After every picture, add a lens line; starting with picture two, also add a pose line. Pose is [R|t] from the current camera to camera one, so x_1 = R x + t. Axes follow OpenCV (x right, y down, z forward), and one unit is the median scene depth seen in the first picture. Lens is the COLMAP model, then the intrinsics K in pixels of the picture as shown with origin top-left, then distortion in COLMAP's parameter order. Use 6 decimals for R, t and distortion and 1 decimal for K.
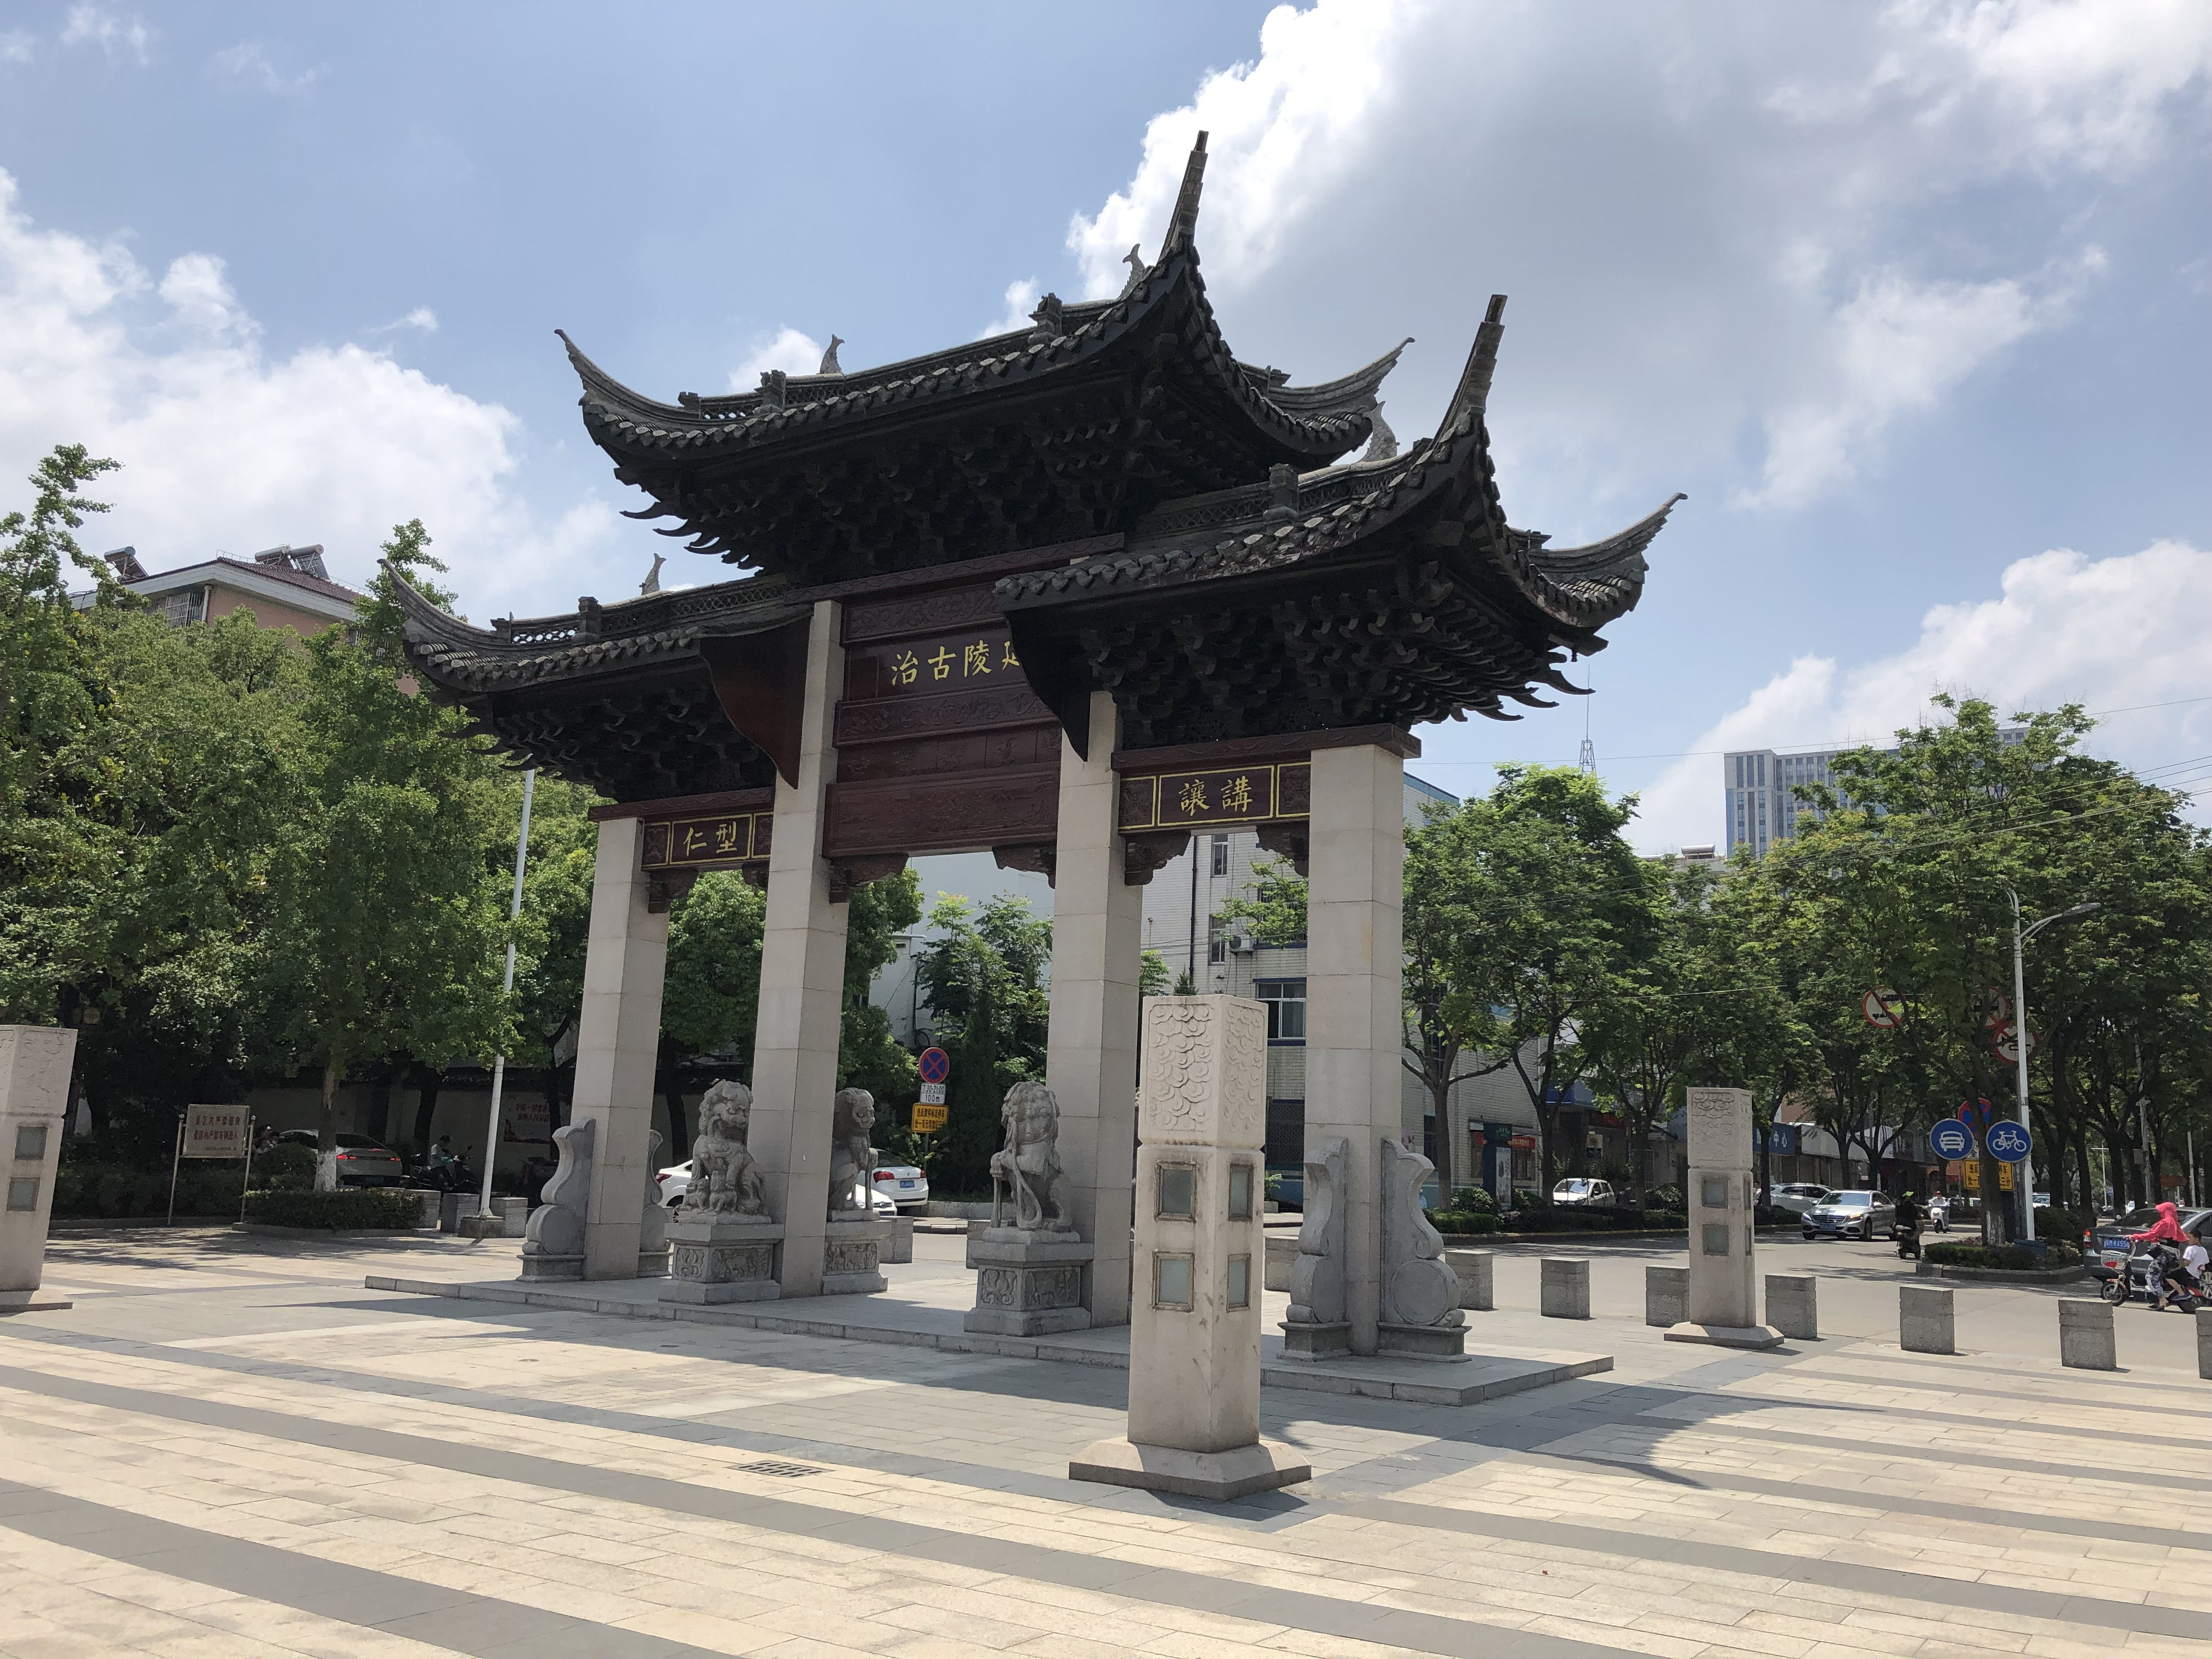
lens RADIAL K [[1813.6, 0, 1106.0], [0, 1813.6, 829.5], [0, 0, 1]] dist [0.015847, 0.004230]
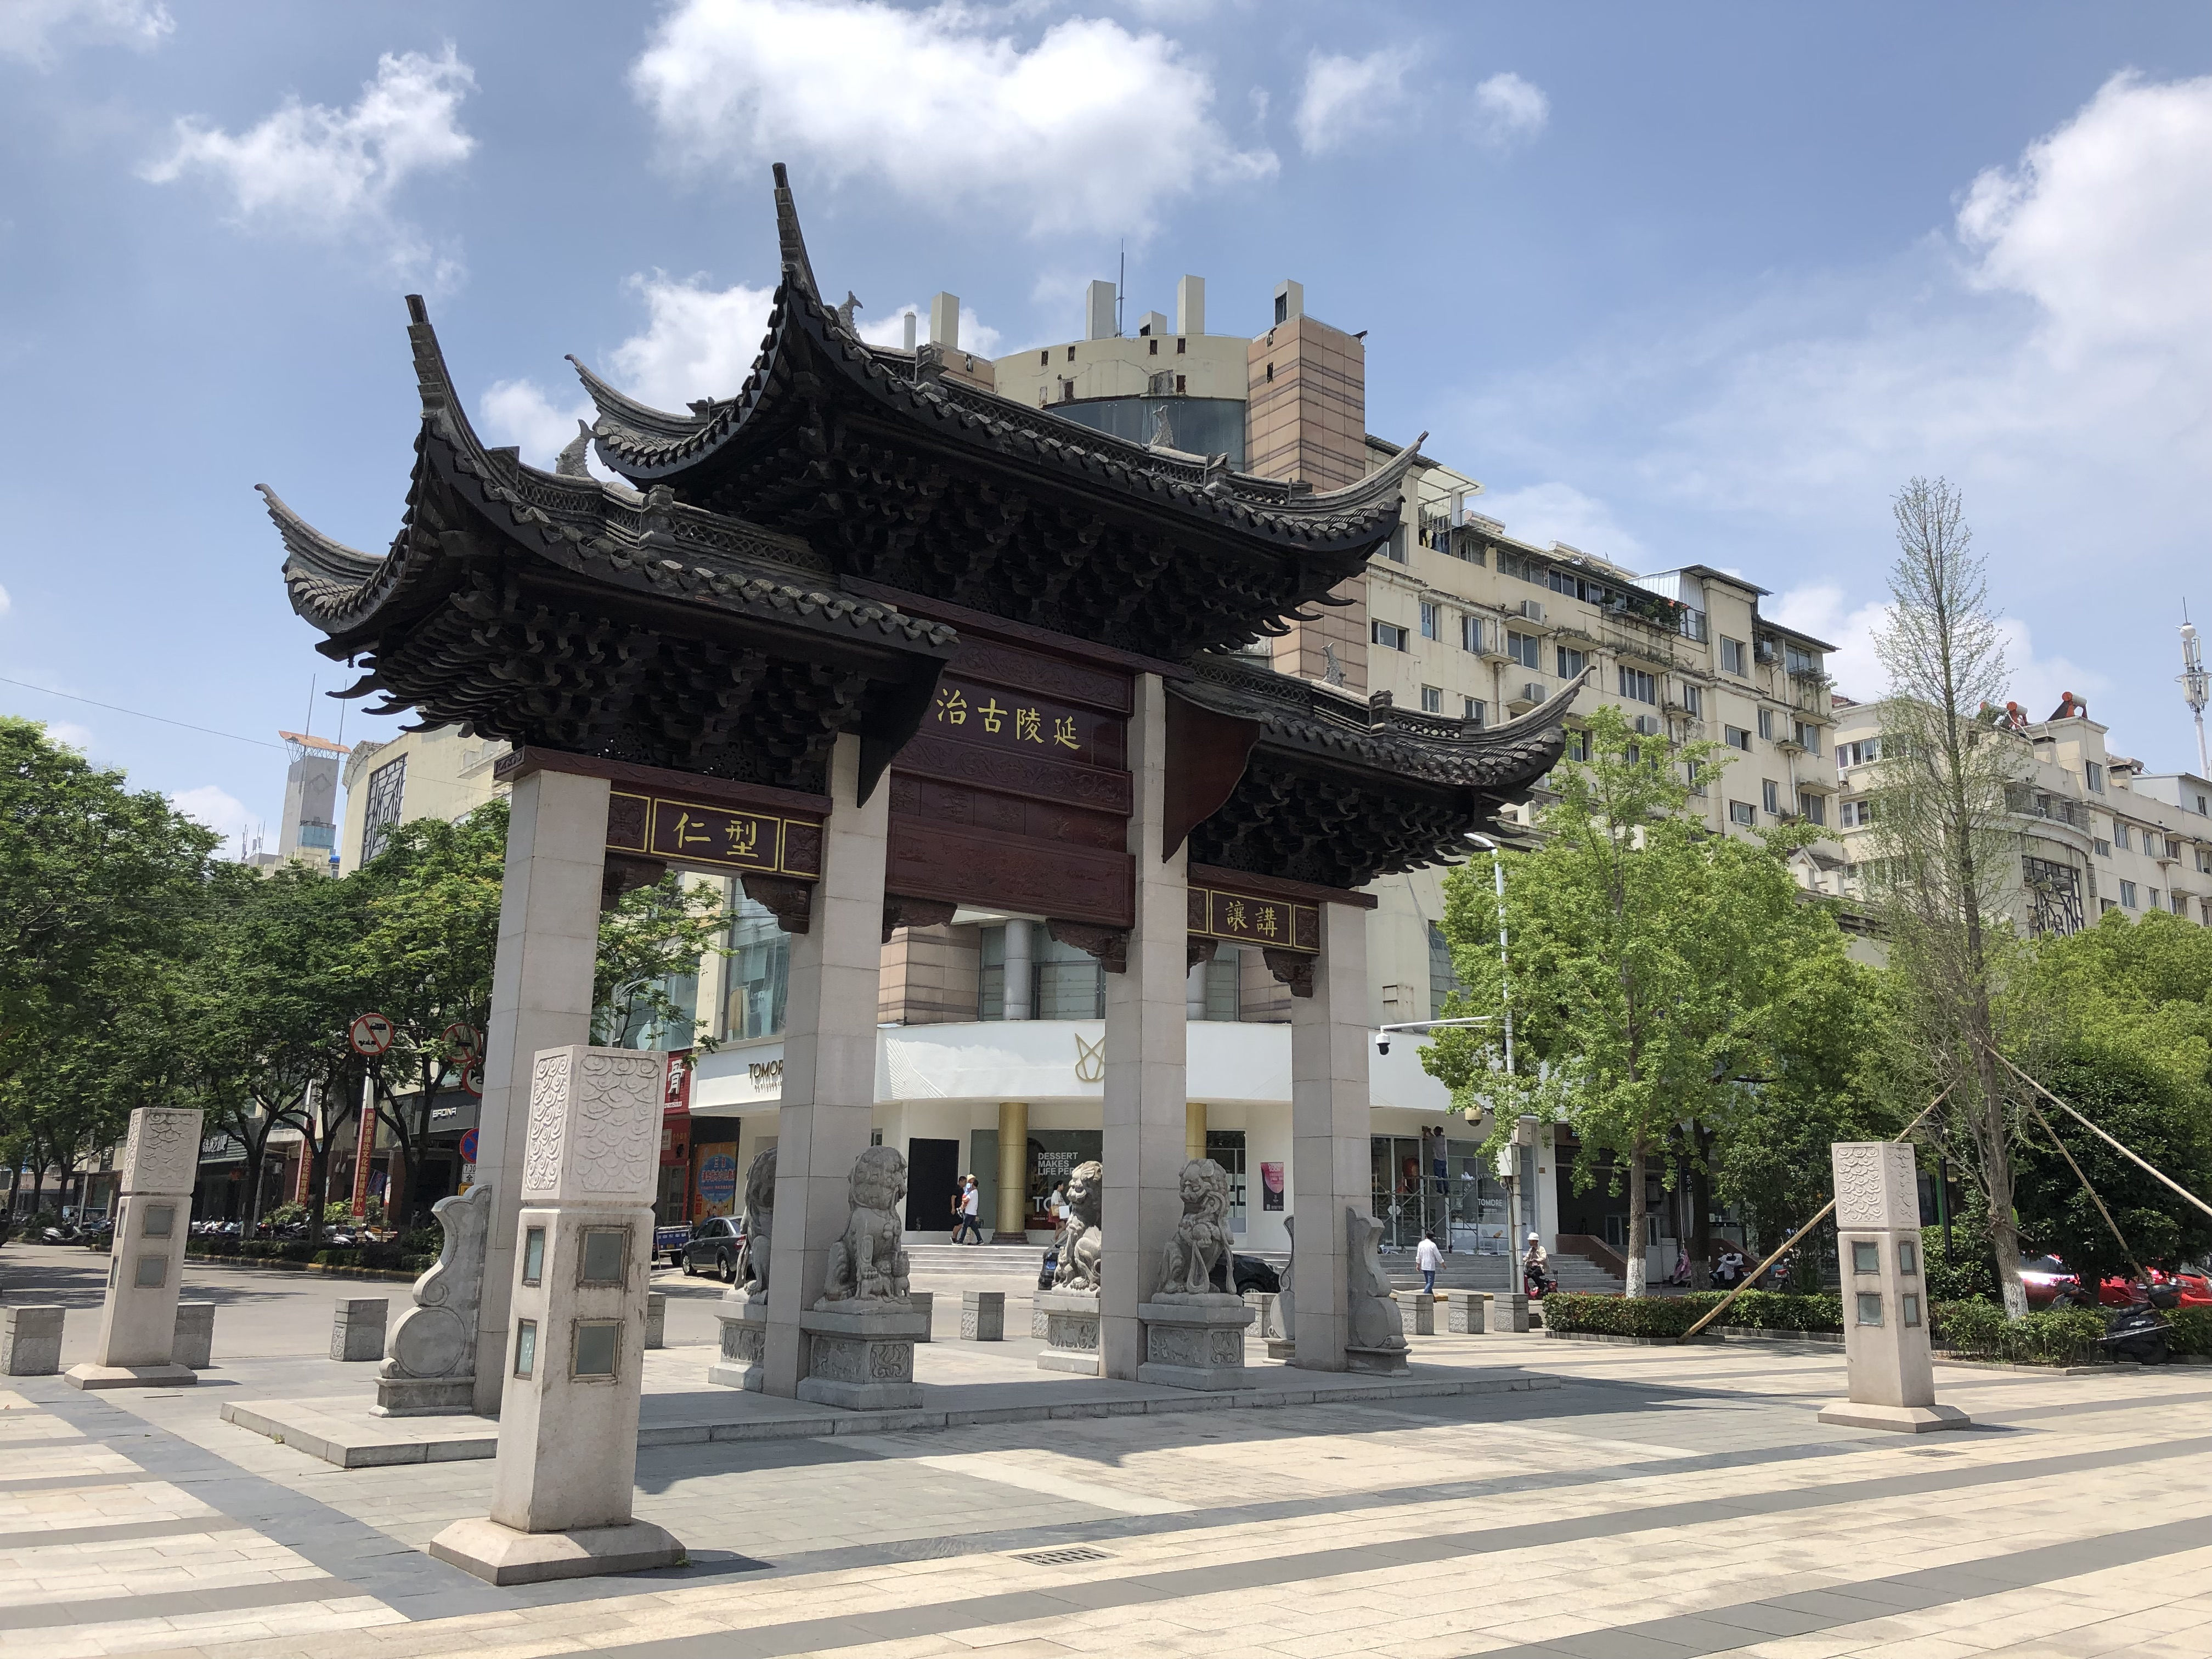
lens RADIAL K [[1805.2, 0, 1106.0], [0, 1805.2, 829.5], [0, 0, 1]] dist [0.000085, -0.003704]
pose [[0.337963, 0.172235, 0.925265, -0.966462], [-0.173195, 0.977704, -0.118735, 0.073089], [-0.925086, -0.120123, 0.360258, 0.594150]]
